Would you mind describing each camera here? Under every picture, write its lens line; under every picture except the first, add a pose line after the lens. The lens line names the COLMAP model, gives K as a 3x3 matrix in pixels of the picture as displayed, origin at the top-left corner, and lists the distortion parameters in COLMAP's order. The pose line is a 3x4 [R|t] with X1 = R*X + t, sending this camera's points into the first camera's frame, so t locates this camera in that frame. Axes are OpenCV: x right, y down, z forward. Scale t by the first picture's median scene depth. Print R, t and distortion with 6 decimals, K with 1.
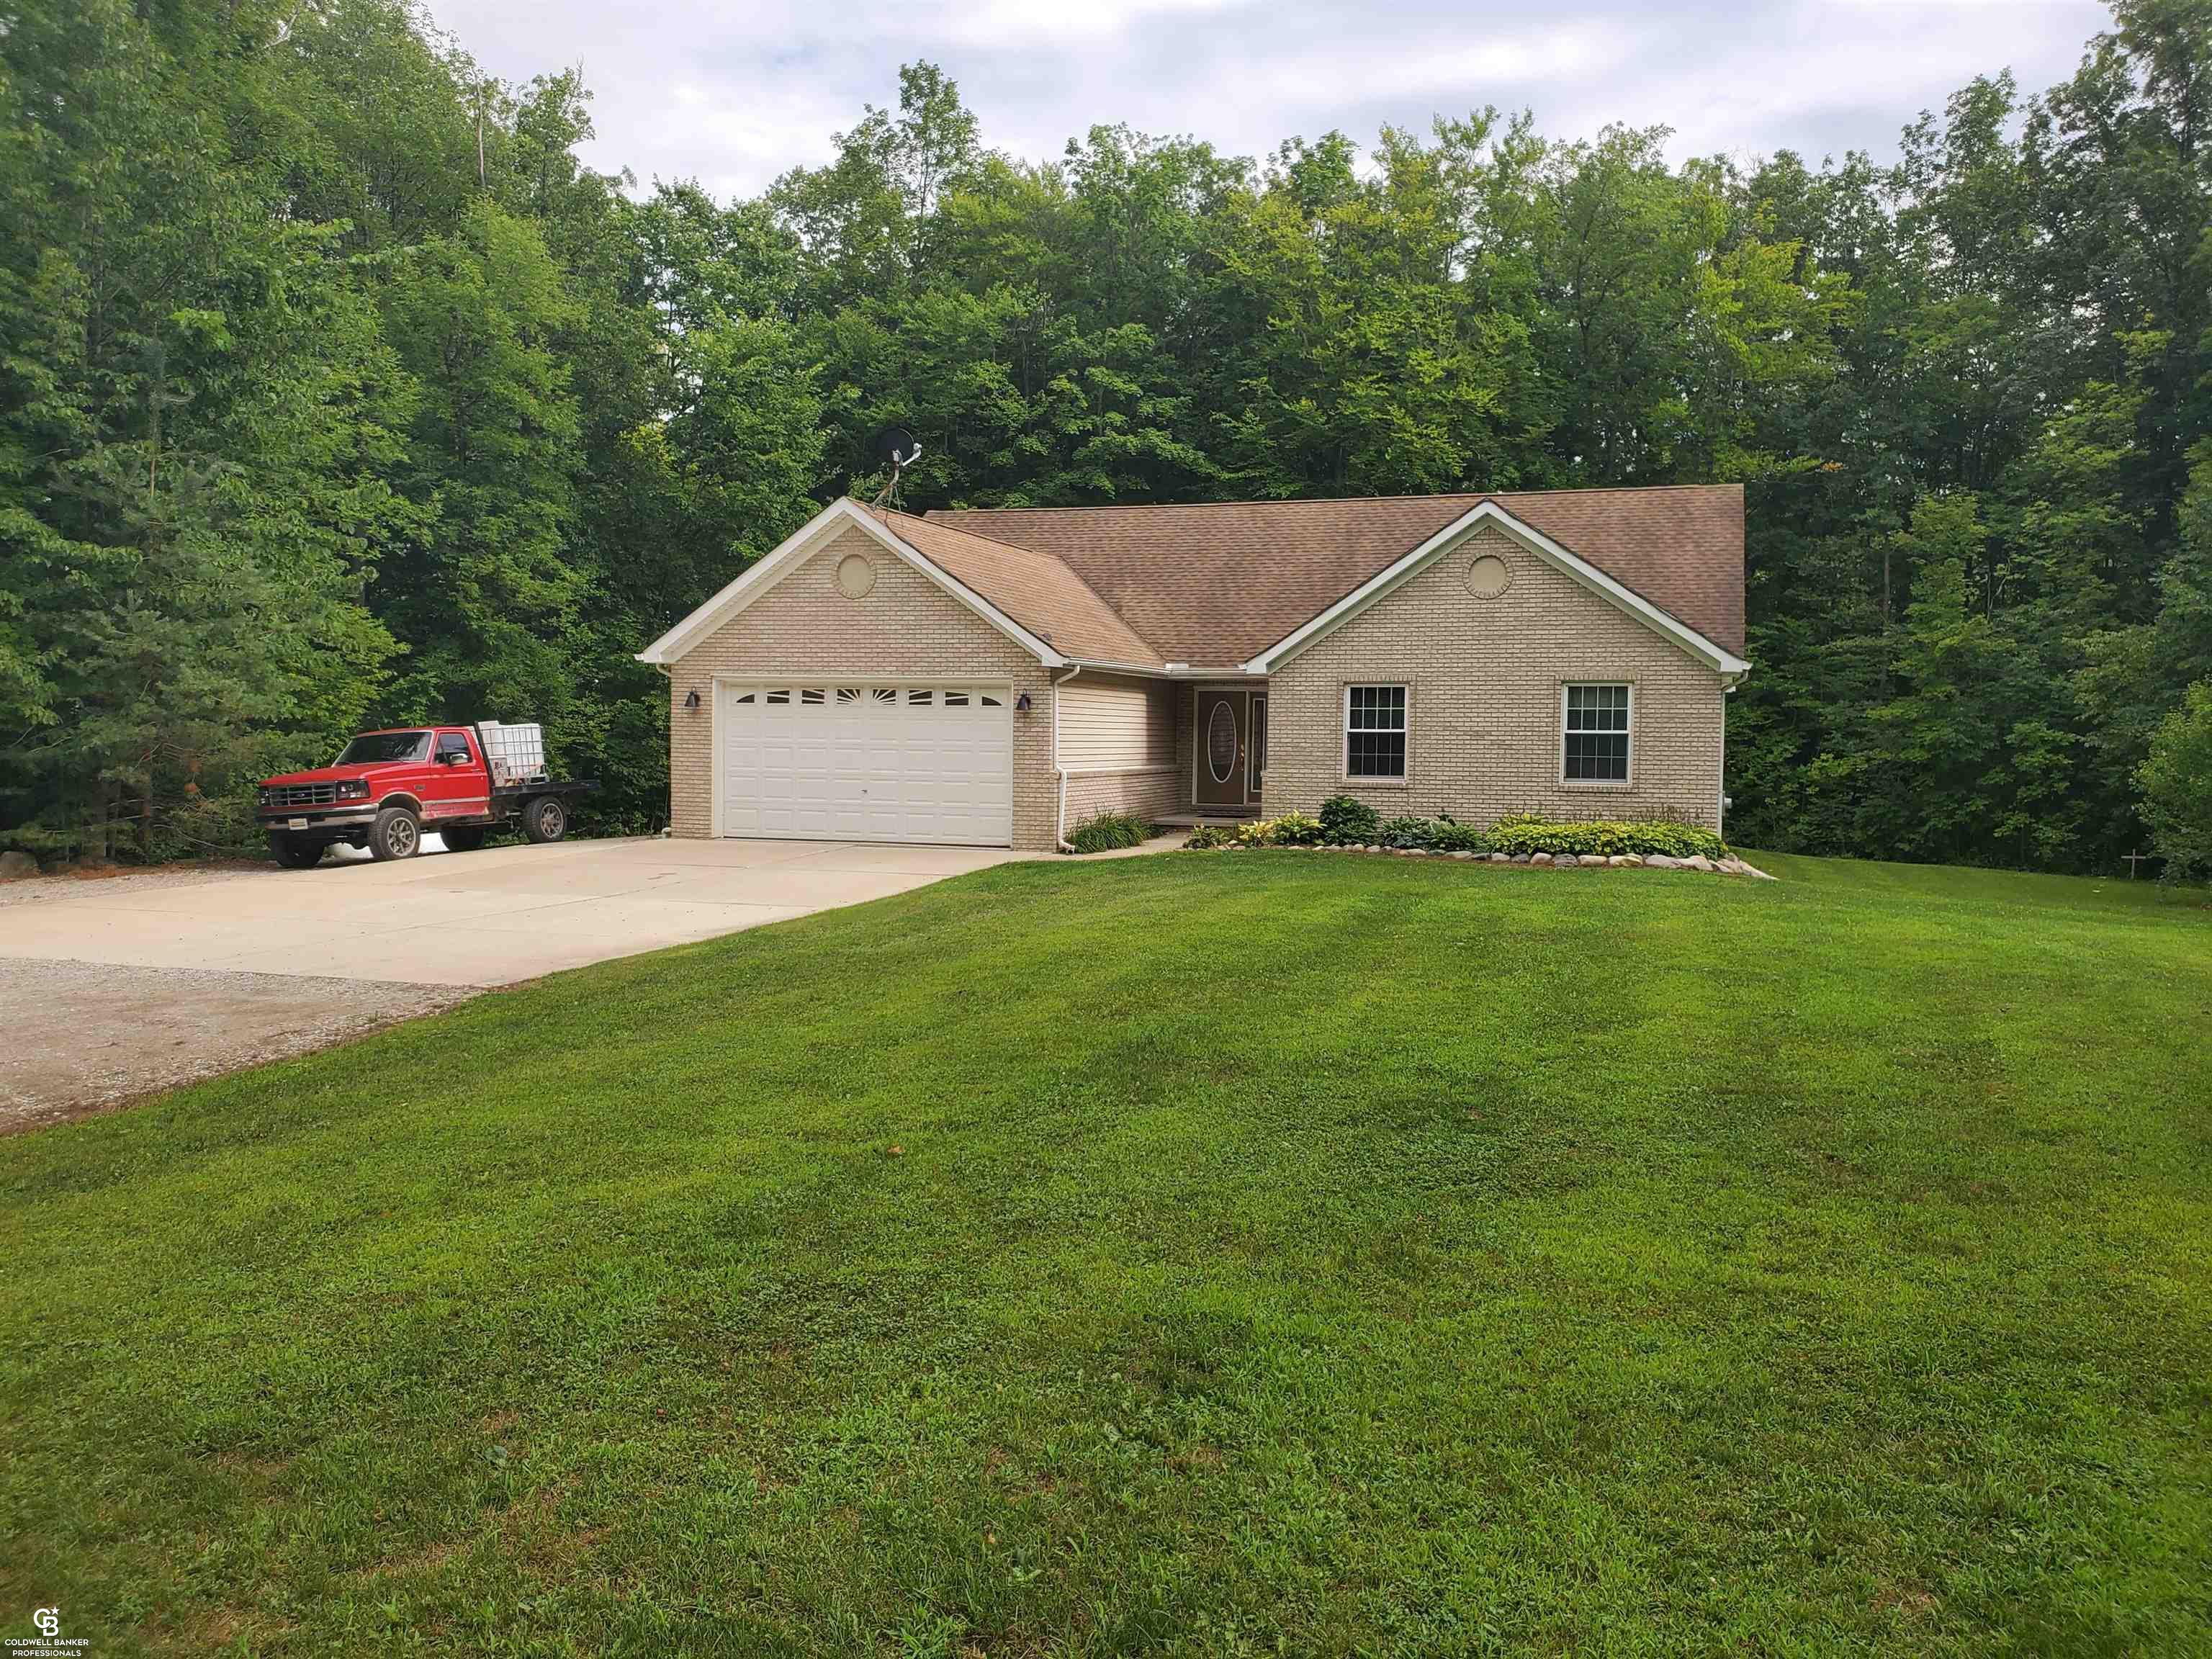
lens RADIAL K [[1697.9, 0, 1132.5], [0, 1697.9, 824.3], [0, 0, 1]] dist [0.212860, -0.490588]
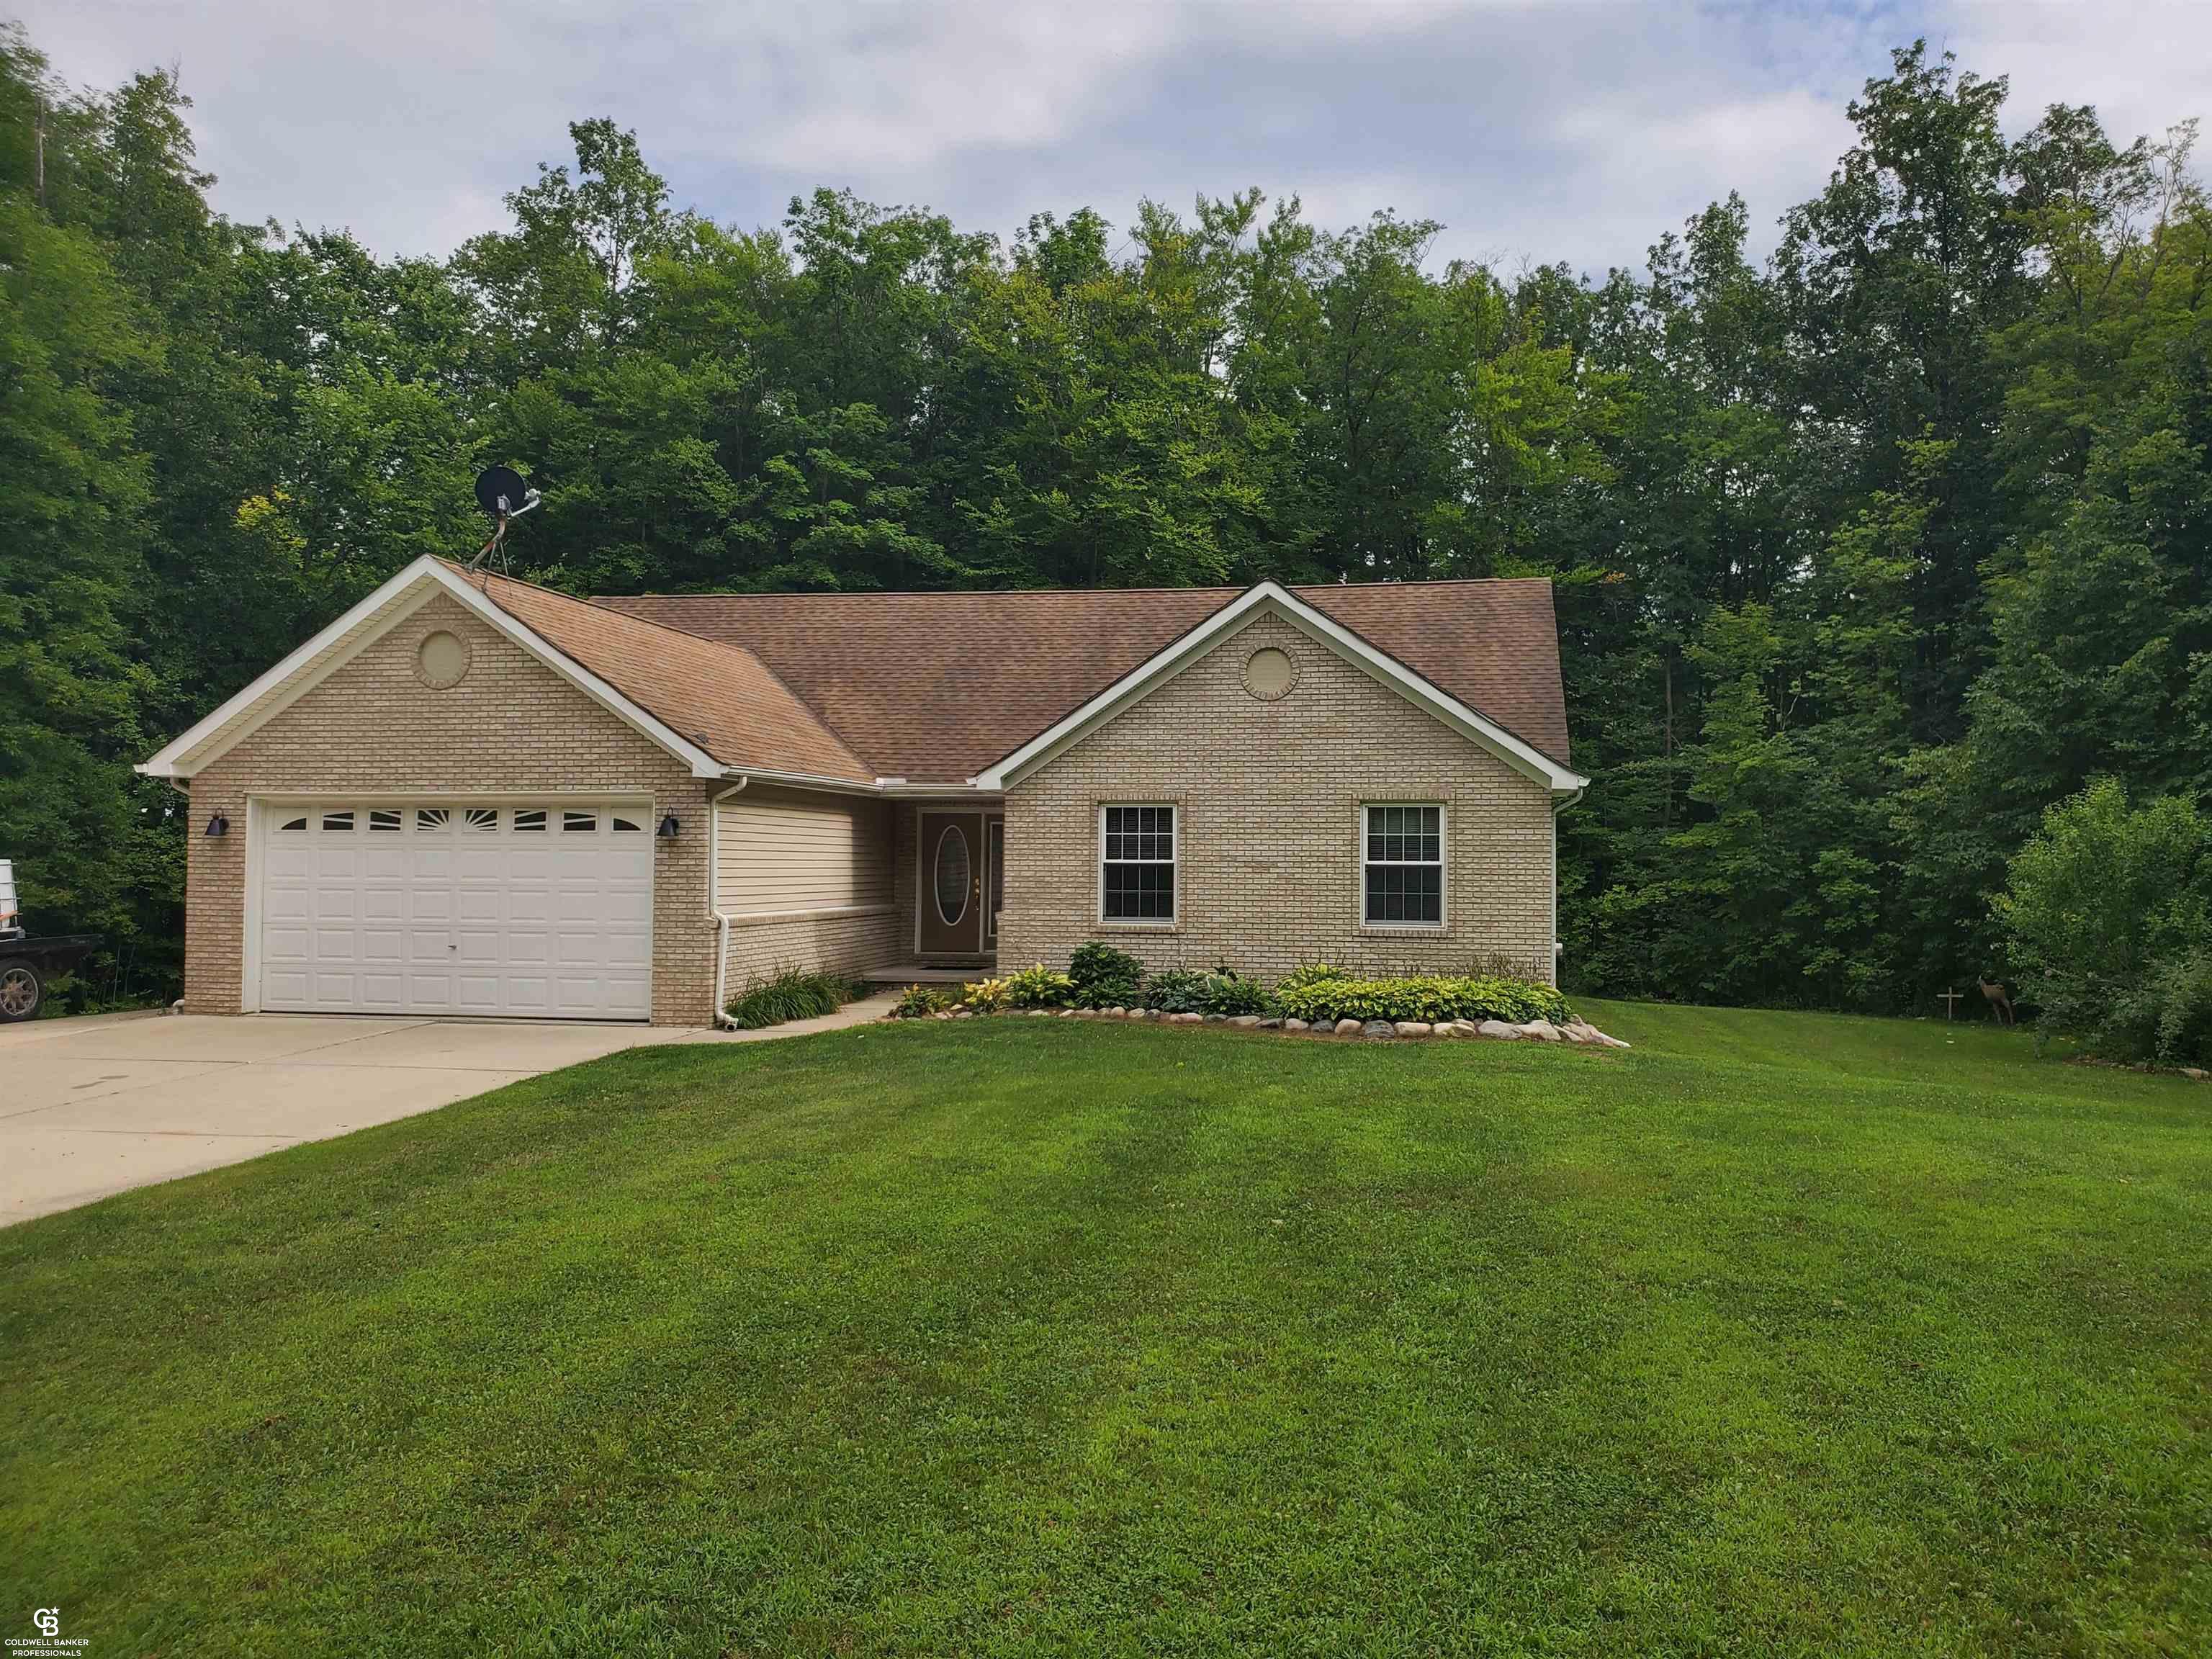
lens RADIAL K [[1697.9, 0, 1132.5], [0, 1697.9, 824.3], [0, 0, 1]] dist [0.212860, -0.490588]
pose [[0.990894, -0.002091, 0.134631, 0.027626], [0.012161, 0.997183, -0.074016, -0.011127], [-0.134097, 0.074979, 0.988128, 0.177985]]
